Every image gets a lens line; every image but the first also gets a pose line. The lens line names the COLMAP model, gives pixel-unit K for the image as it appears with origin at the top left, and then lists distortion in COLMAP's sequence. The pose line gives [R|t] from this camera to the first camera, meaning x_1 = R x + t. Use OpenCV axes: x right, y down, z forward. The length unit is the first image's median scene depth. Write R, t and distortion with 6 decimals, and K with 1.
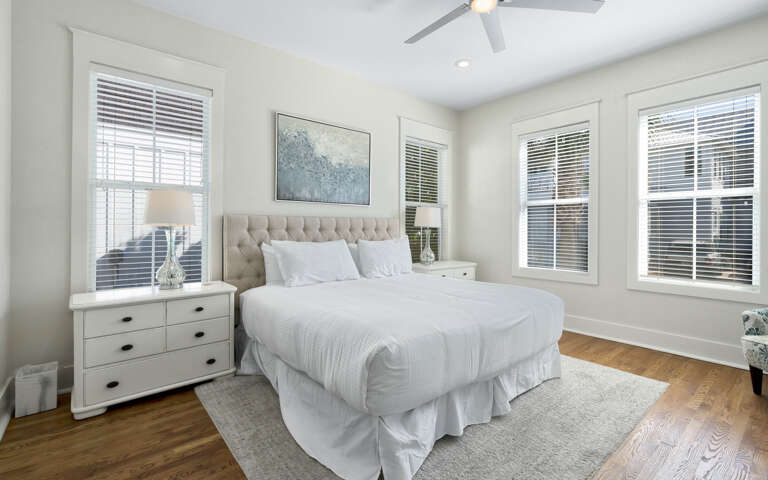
lens RADIAL K [[357.8, 0, 385.2], [0, 357.8, 218.3], [0, 0, 1]] dist [-0.000335, 0.000157]
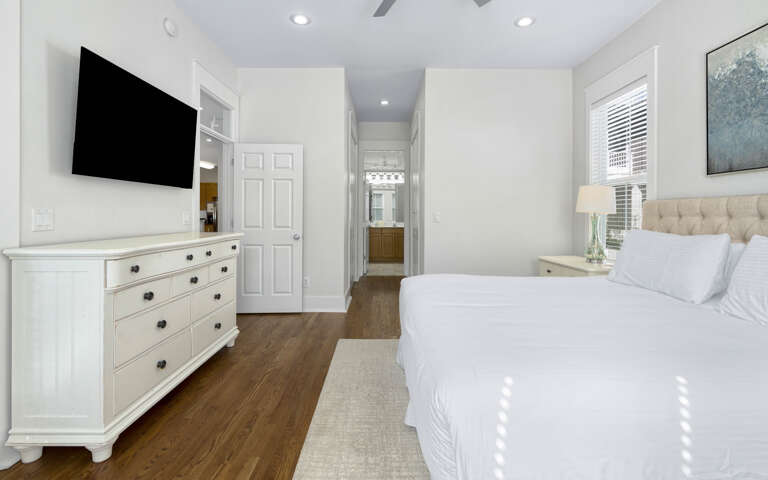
lens RADIAL K [[357.8, 0, 385.2], [0, 357.8, 218.3], [0, 0, 1]] dist [-0.000335, 0.000157]
pose [[-0.615617, -0.001782, -0.788043, 0.651979], [0.016152, 0.999759, -0.014879, 0.036228], [0.787880, -0.021888, -0.615440, 0.910437]]
